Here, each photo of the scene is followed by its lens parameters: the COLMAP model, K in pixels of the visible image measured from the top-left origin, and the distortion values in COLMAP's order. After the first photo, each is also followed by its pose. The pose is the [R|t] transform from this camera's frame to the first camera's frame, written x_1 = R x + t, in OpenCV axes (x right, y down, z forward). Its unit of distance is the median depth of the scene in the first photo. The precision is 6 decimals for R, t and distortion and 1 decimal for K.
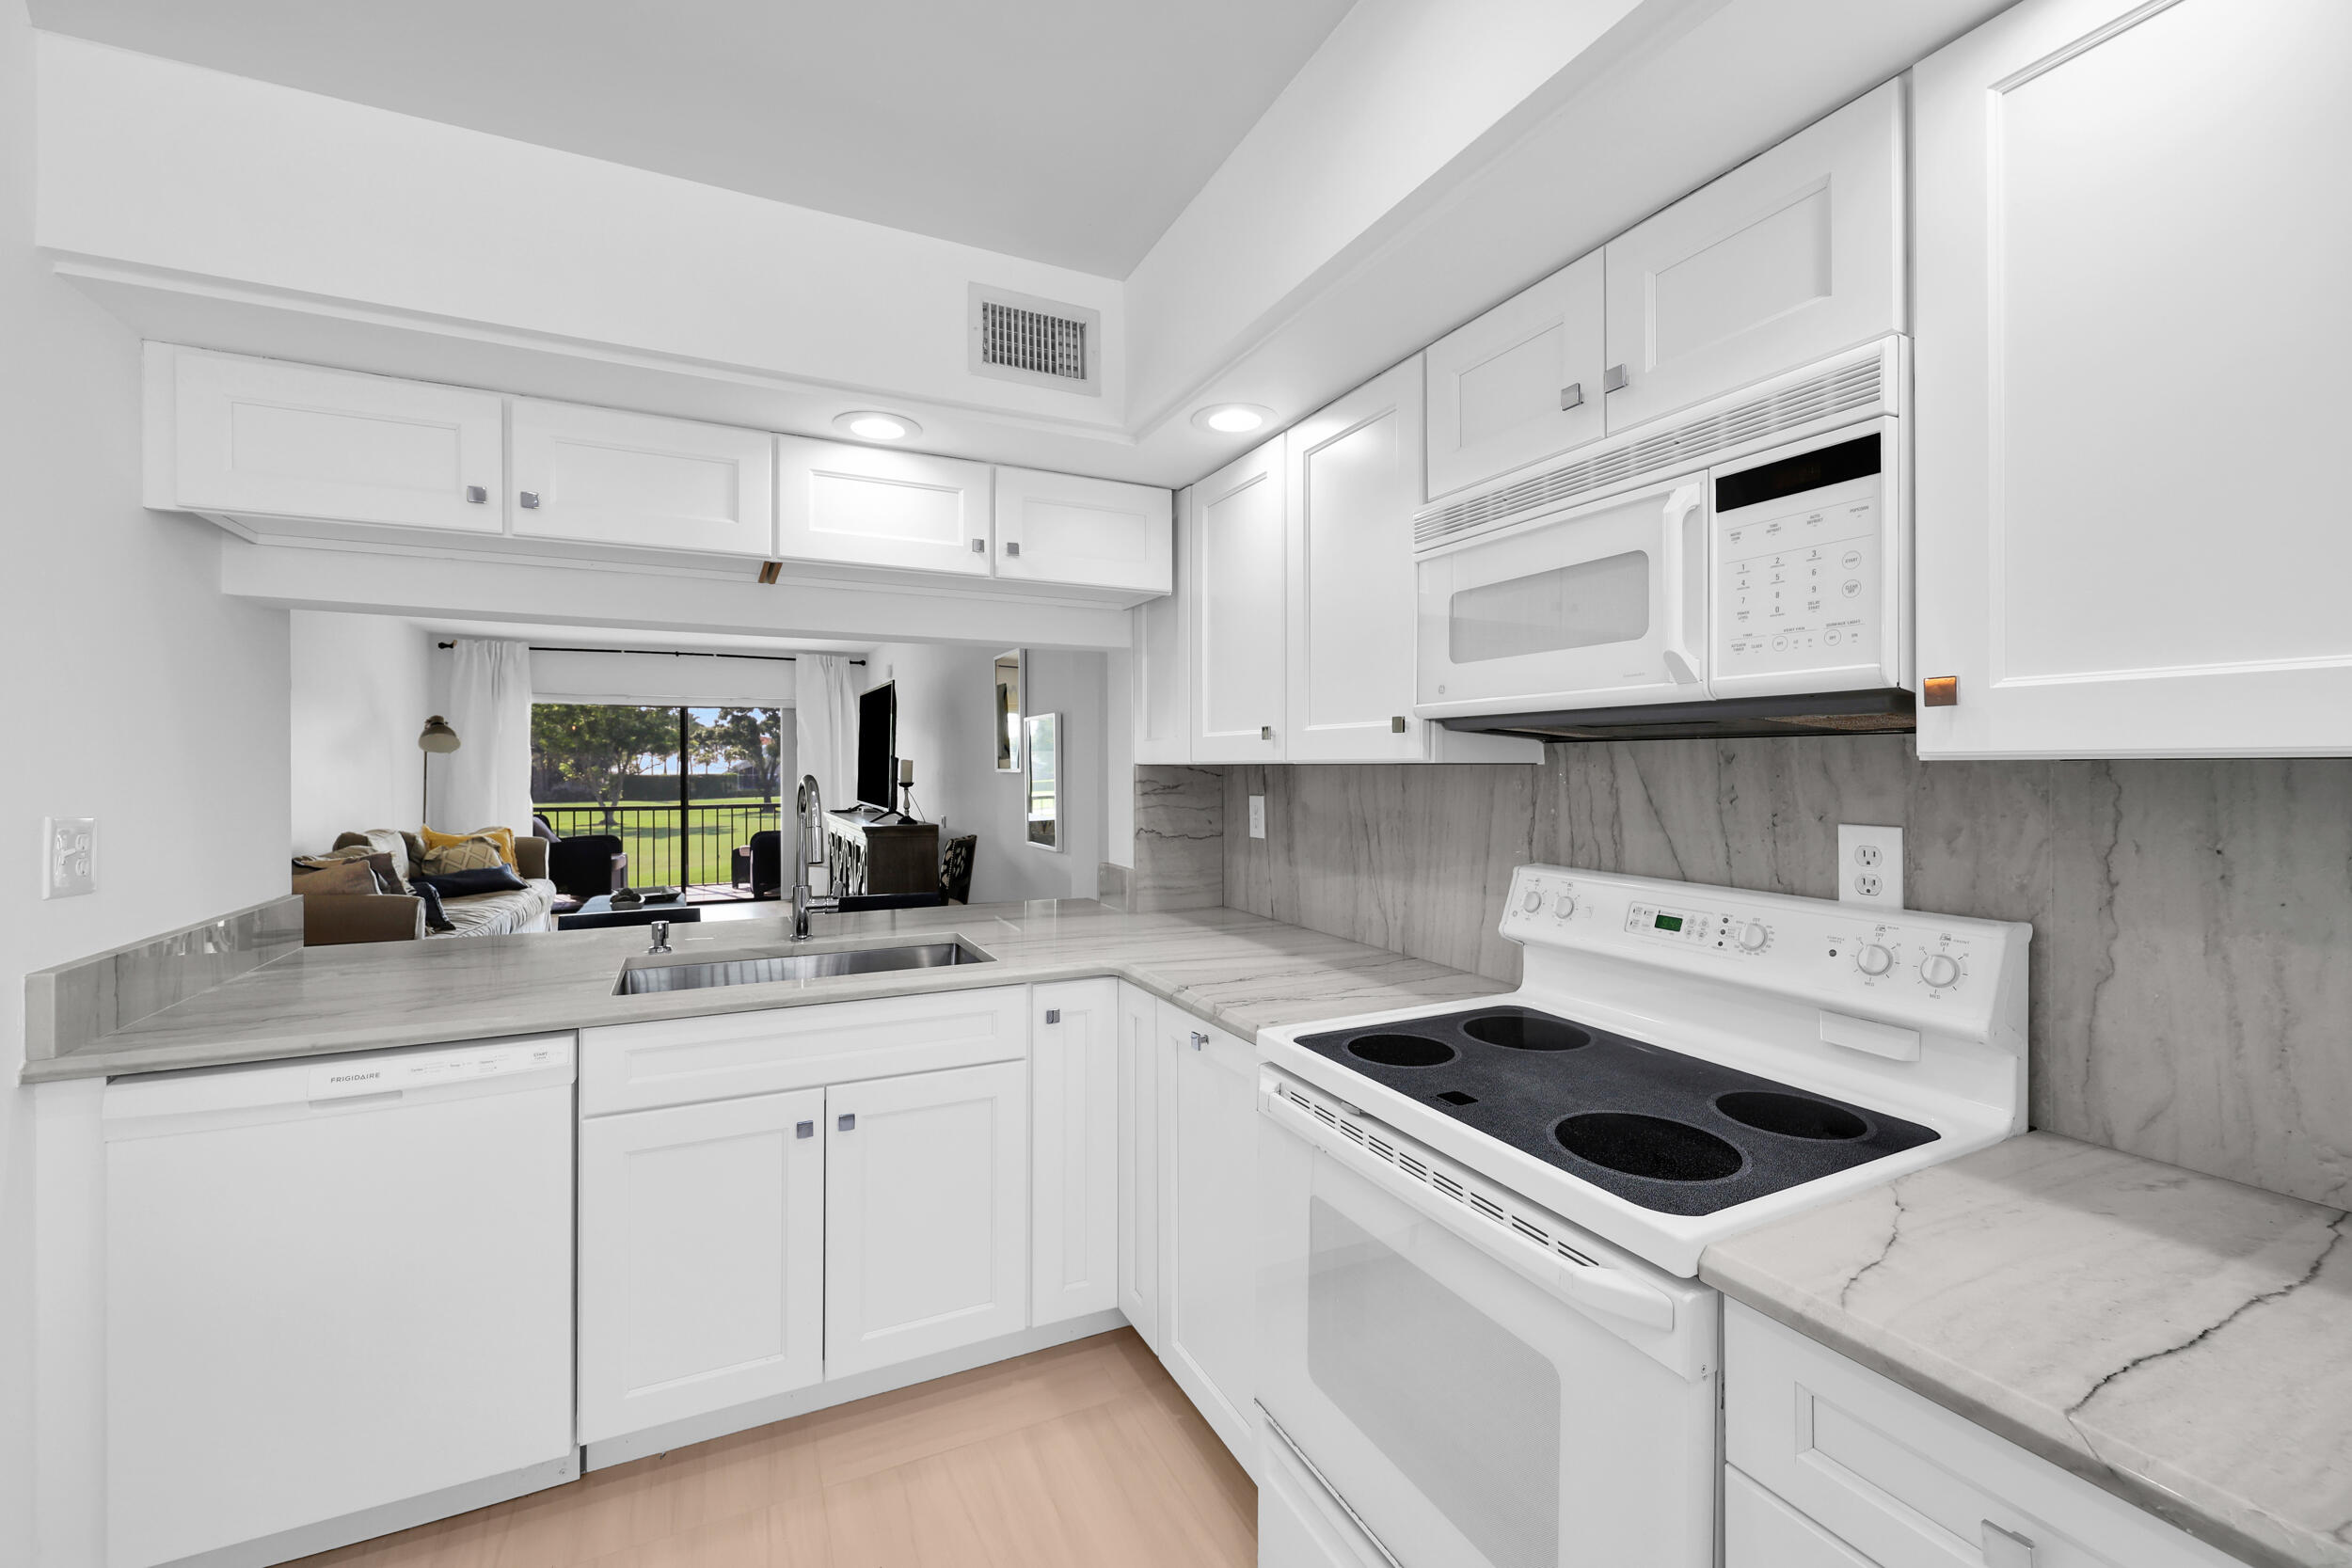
lens RADIAL K [[960.9, 0, 1172.8], [0, 960.9, 764.4], [0, 0, 1]] dist [-0.003821, 0.002457]
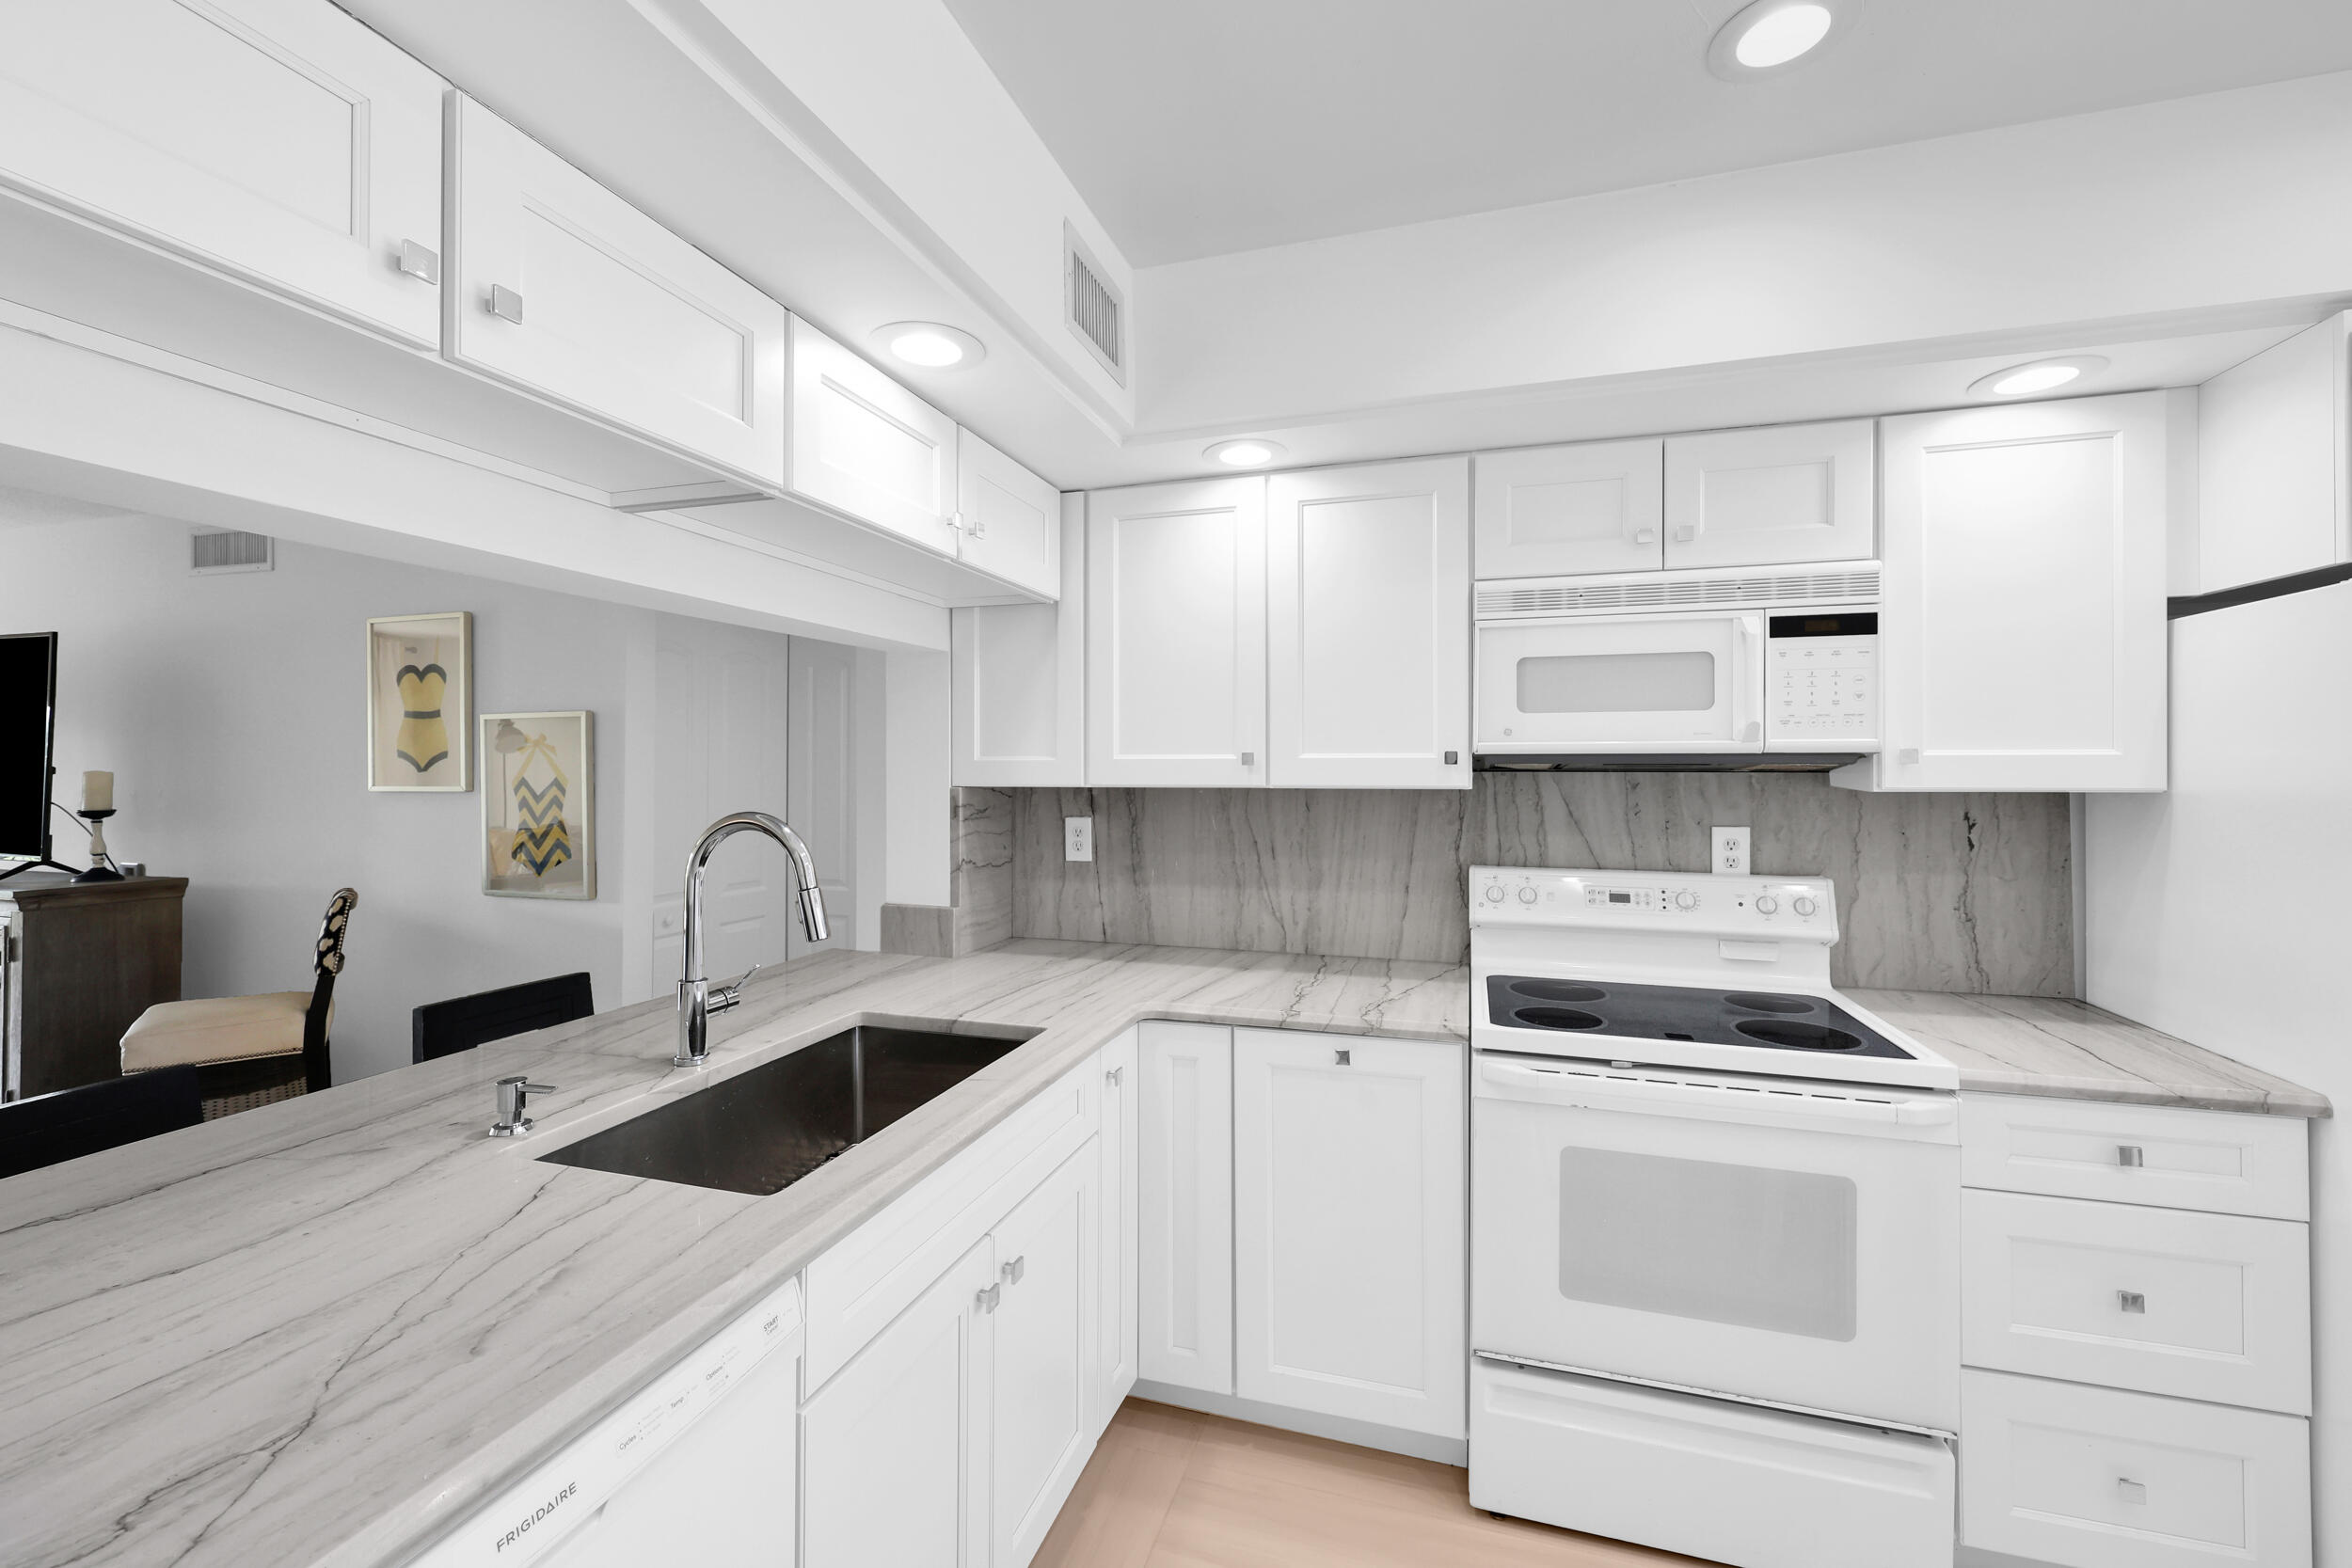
lens RADIAL K [[960.9, 0, 1175.3], [0, 960.9, 764.6], [0, 0, 1]] dist [-0.003821, 0.002457]
pose [[0.686393, 0.004948, 0.727214, -0.715002], [-0.002147, 0.999986, -0.004777, -0.021333], [-0.727228, 0.001718, 0.686394, 0.340507]]
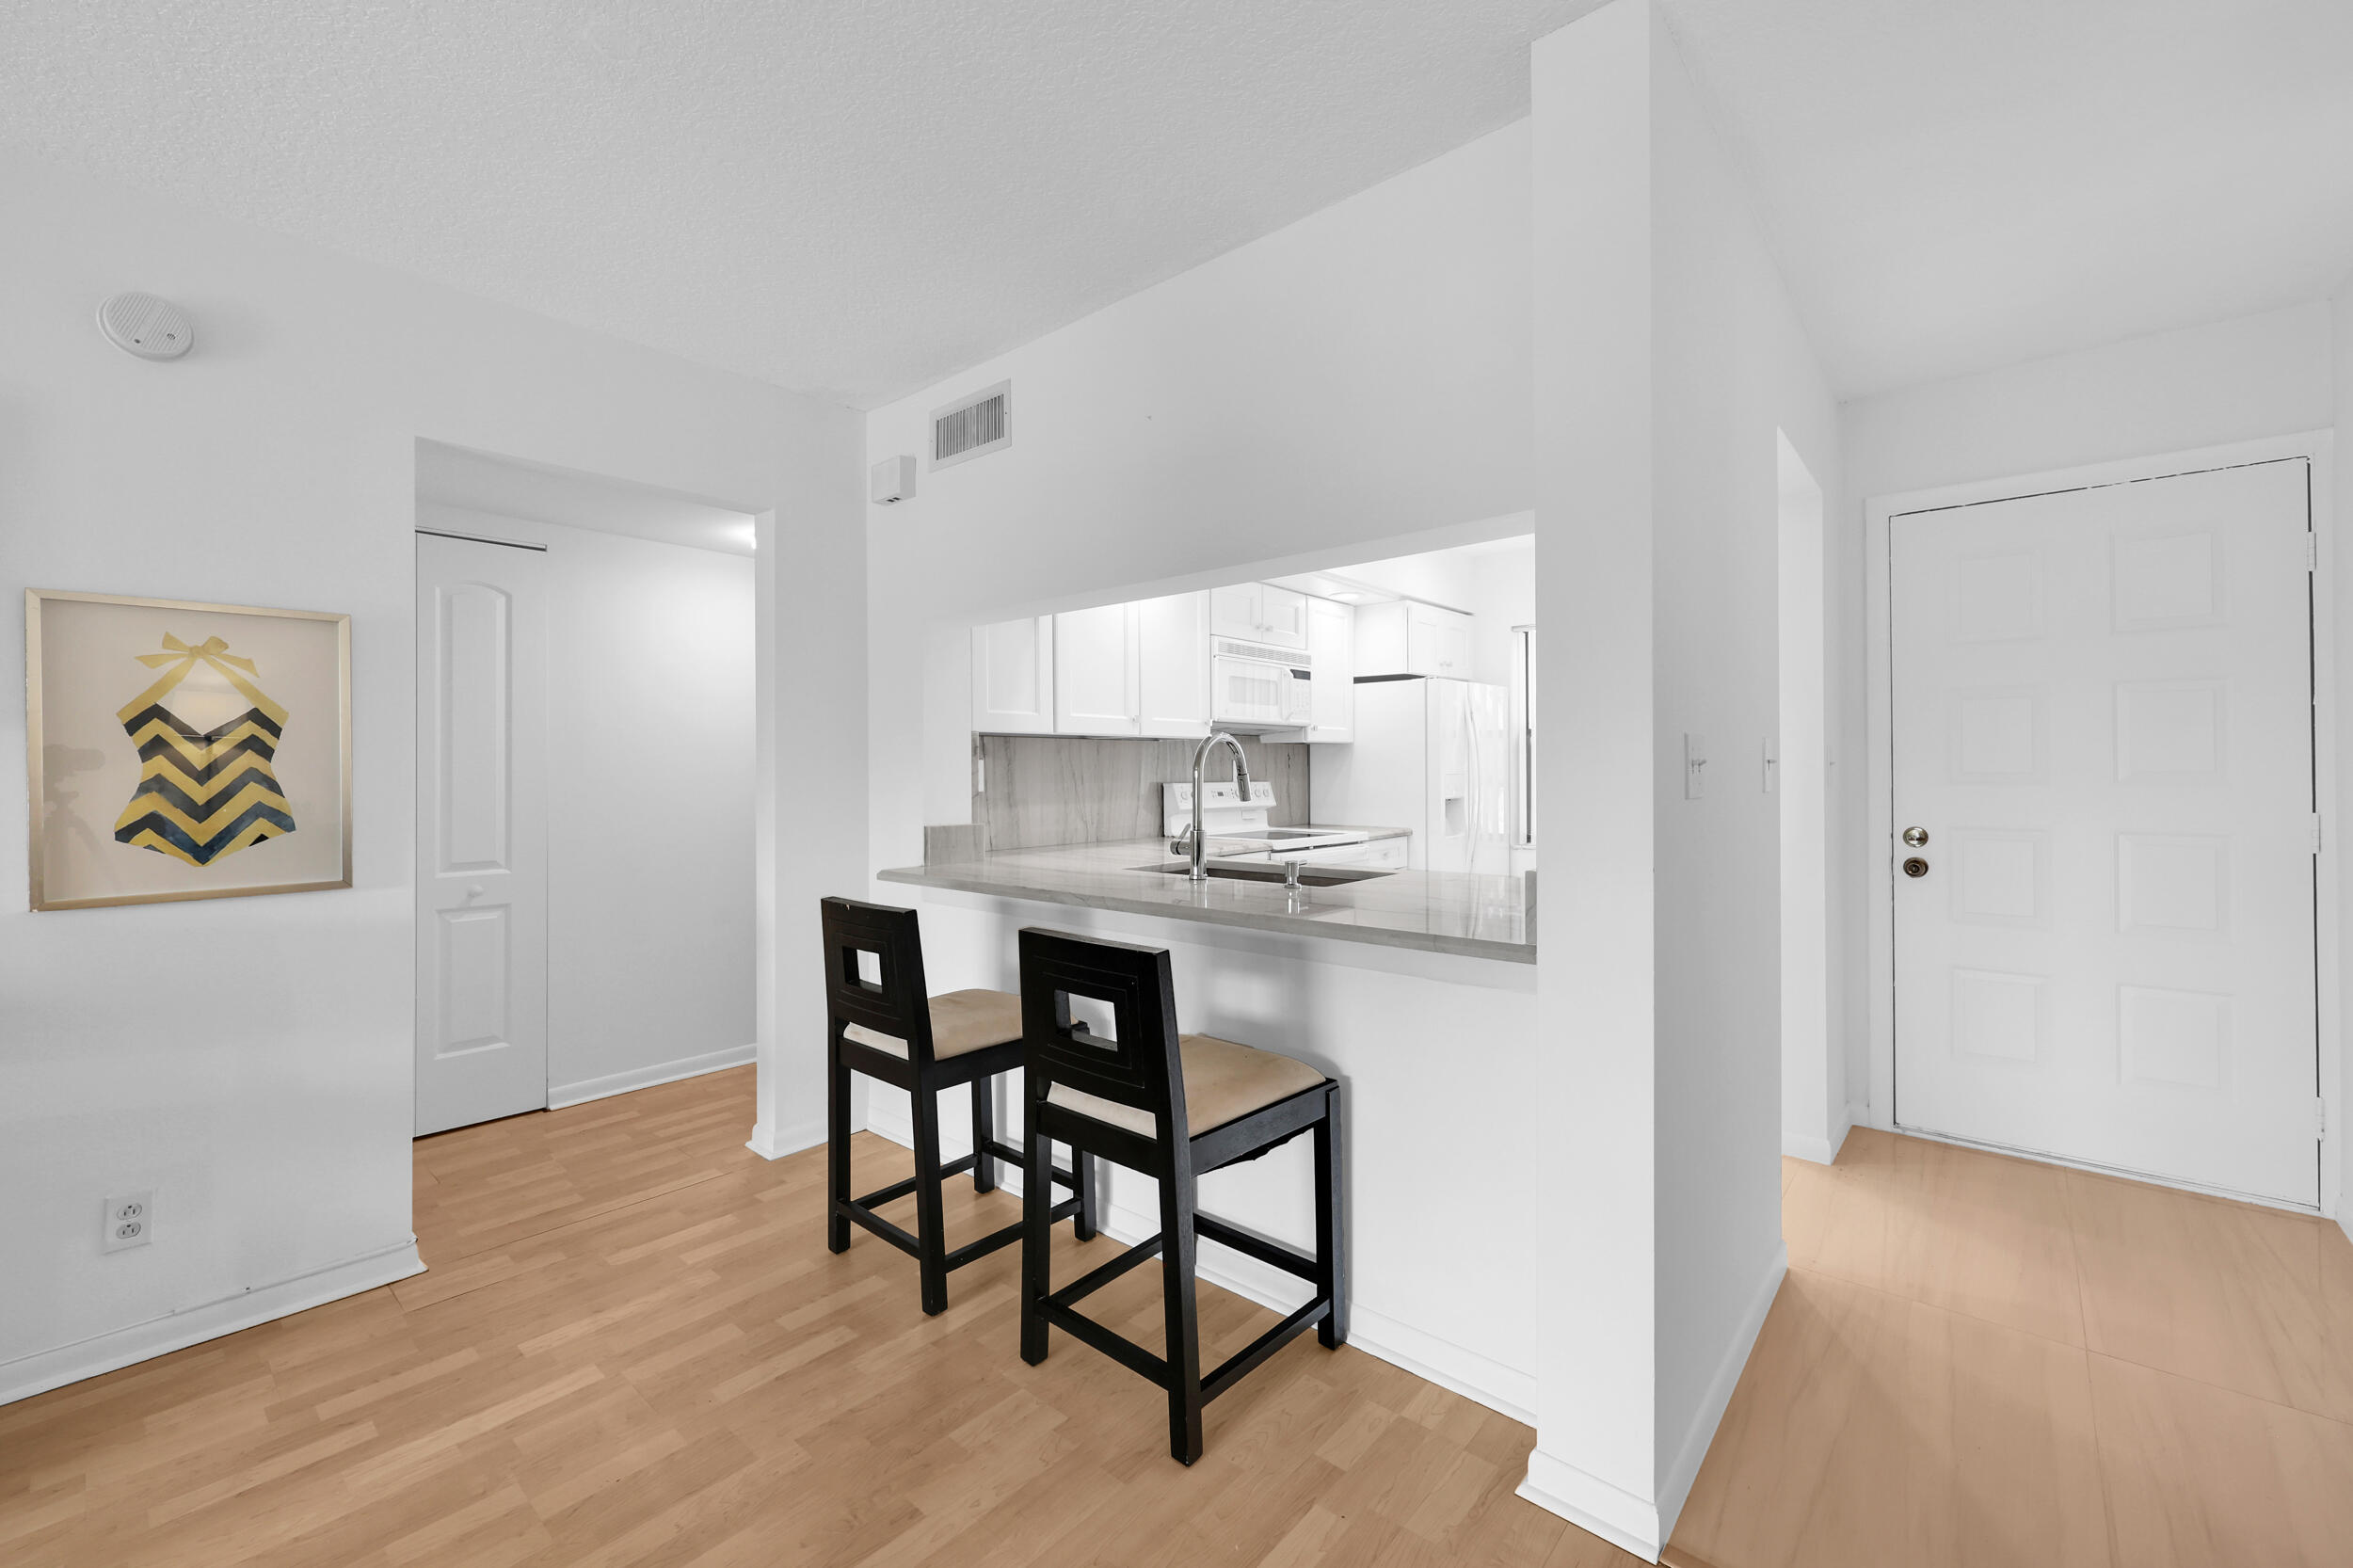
lens RADIAL K [[961.4, 0, 1177.3], [0, 961.4, 769.6], [0, 0, 1]] dist [-0.003821, 0.002457]
pose [[-0.392099, 0.004346, 0.919913, -1.574367], [0.005507, 0.999982, -0.002377, 0.065732], [-0.919907, 0.004134, -0.392116, 1.631452]]
